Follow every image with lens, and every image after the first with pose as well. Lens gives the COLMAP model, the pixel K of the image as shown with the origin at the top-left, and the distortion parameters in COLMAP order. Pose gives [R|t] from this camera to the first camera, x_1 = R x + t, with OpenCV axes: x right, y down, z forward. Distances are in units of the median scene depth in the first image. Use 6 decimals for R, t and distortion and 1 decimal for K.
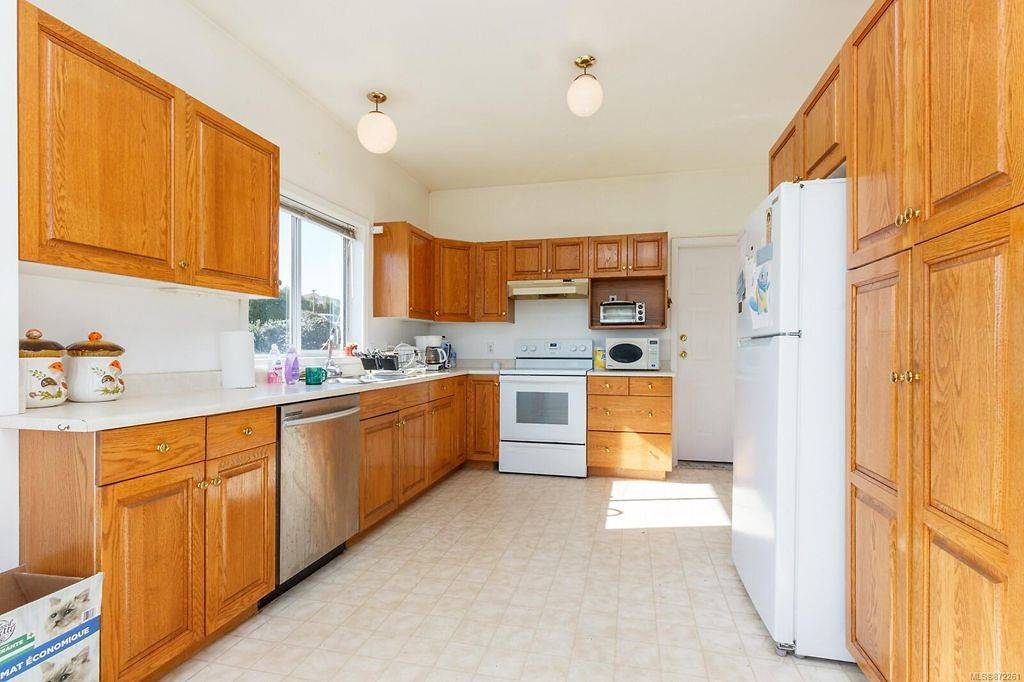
lens RADIAL K [[487.1, 0, 514.5], [0, 487.1, 347.8], [0, 0, 1]] dist [-0.000255, 0.000568]
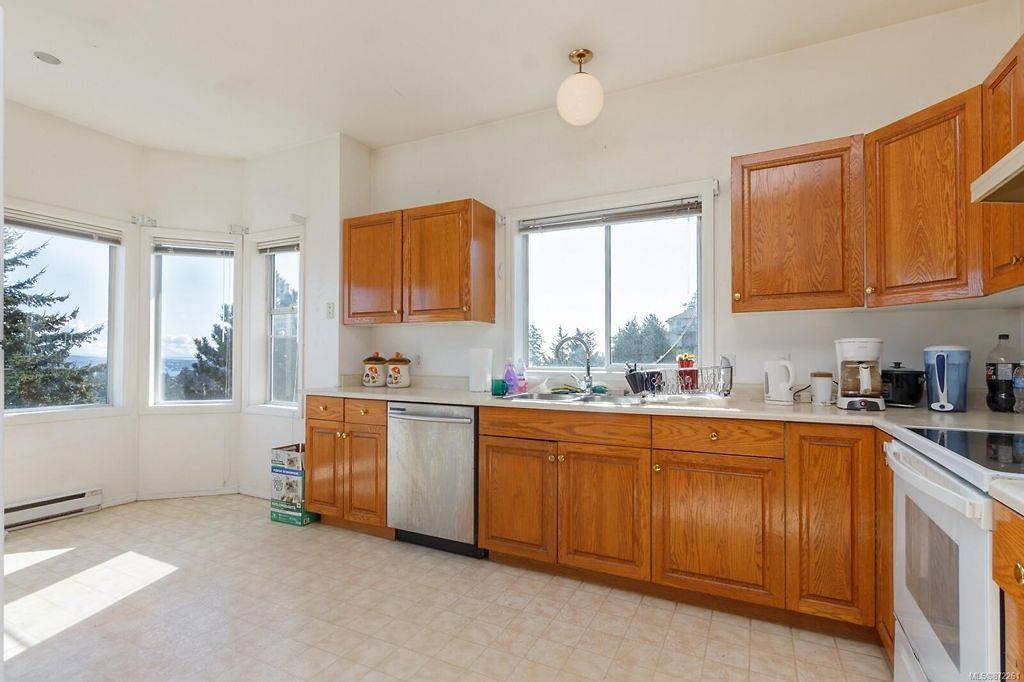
lens RADIAL K [[487.1, 0, 514.6], [0, 487.1, 345.8], [0, 0, 1]] dist [-0.000255, 0.000568]
pose [[-0.229498, -0.023280, -0.973031, 0.832184], [-0.000522, 0.999717, -0.023795, -0.010840], [0.973309, -0.004952, -0.229445, 1.682779]]
